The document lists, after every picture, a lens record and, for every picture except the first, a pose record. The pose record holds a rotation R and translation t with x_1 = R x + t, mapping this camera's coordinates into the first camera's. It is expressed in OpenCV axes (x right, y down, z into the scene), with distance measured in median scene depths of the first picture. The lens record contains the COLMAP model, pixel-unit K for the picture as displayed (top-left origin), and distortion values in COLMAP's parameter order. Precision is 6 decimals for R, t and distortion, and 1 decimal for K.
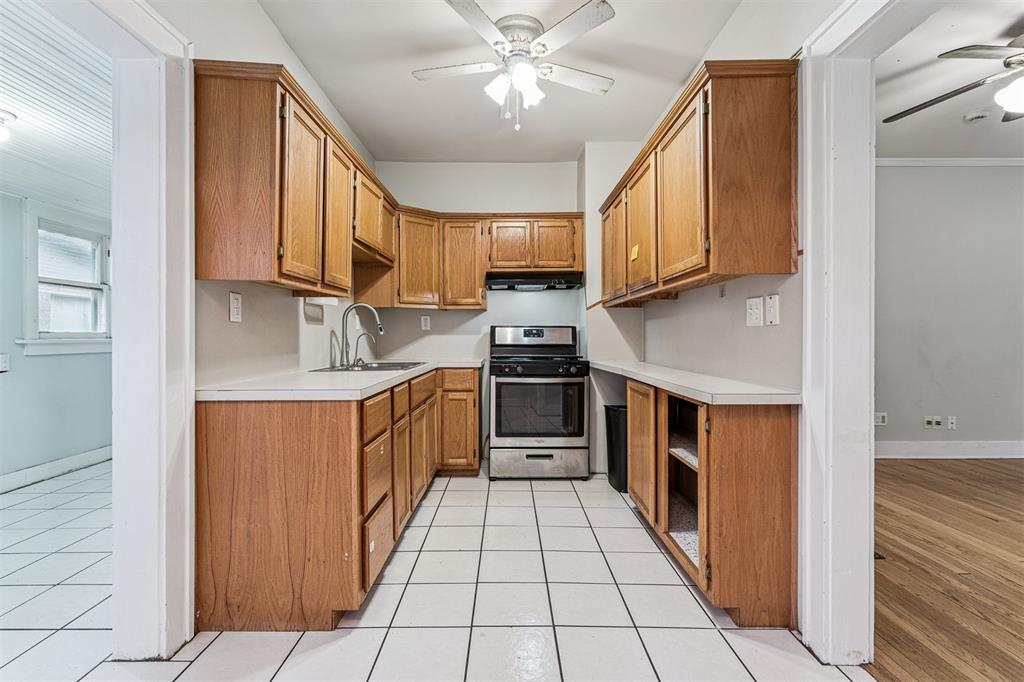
lens RADIAL K [[462.1, 0, 508.9], [0, 462.1, 336.4], [0, 0, 1]] dist [-0.001515, 0.000431]
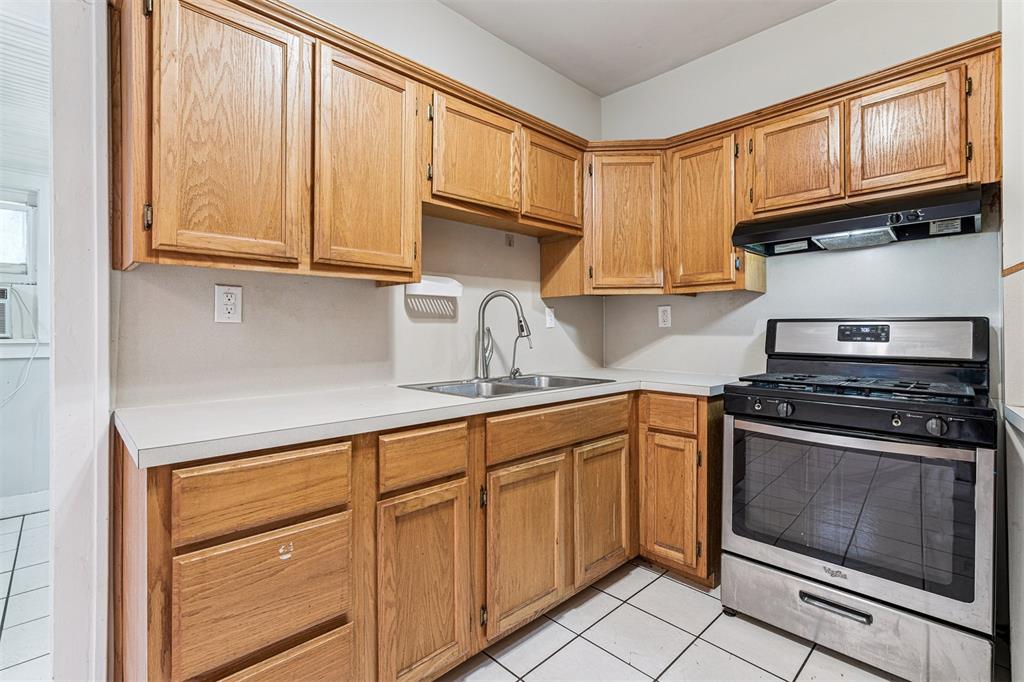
lens RADIAL K [[464.1, 0, 511.7], [0, 464.1, 332.8], [0, 0, 1]] dist [0.000787, 0.000622]
pose [[0.694414, 0.004449, -0.719562, 0.162815], [-0.001368, 0.999987, 0.004862, -0.010244], [0.719574, -0.002392, 0.694411, 0.426551]]
